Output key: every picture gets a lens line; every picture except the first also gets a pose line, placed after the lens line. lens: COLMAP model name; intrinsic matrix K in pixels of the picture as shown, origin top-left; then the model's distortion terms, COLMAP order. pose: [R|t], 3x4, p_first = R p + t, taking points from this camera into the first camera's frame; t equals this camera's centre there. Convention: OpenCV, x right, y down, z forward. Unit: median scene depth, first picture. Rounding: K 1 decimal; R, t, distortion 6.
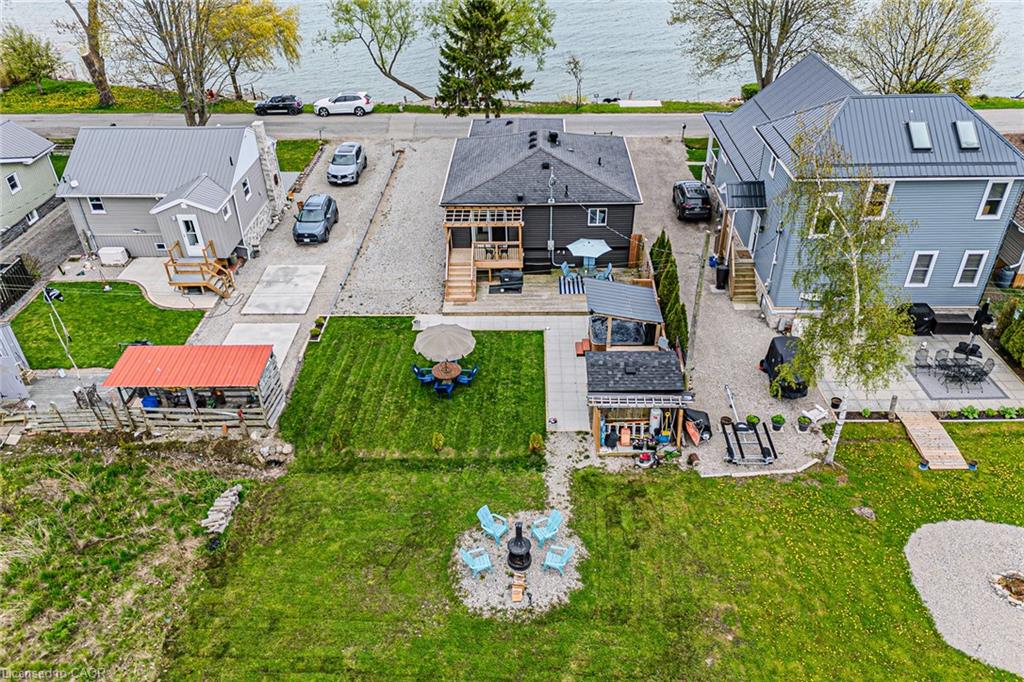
lens RADIAL K [[726.6, 0, 516.7], [0, 726.6, 341.2], [0, 0, 1]] dist [0.041337, -0.002235]
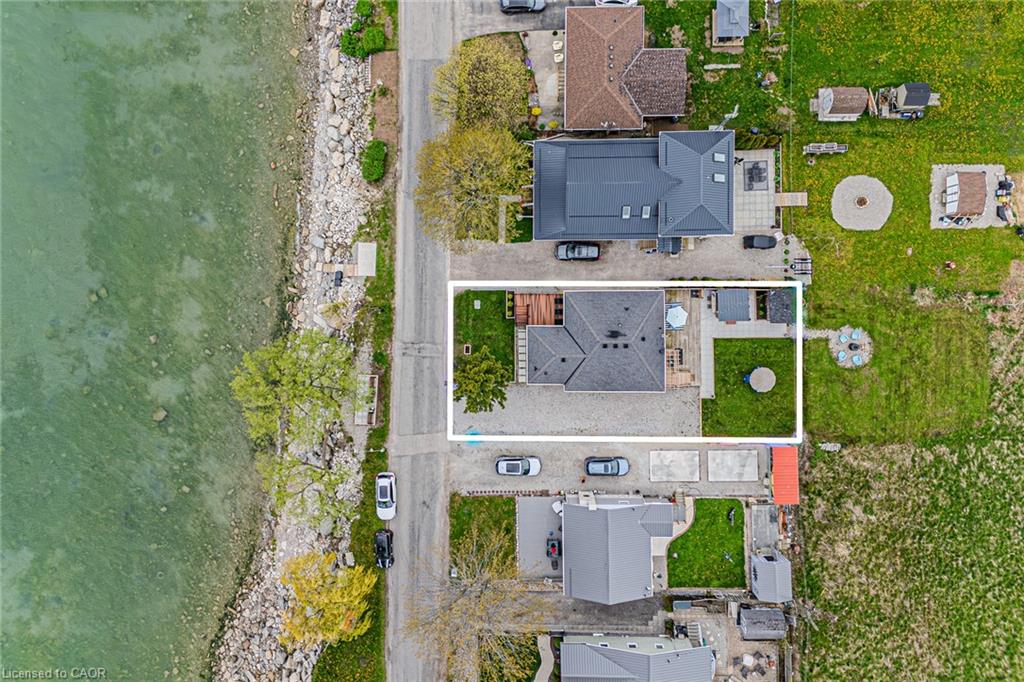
lens RADIAL K [[726.6, 0, 509.9], [0, 726.6, 305.0], [0, 0, 1]] dist [0.041337, -0.002235]
pose [[-0.027370, -0.999253, 0.027266, 0.129080], [0.636311, 0.003621, 0.771424, -2.890142], [-0.770947, 0.038463, 0.635737, 0.088811]]
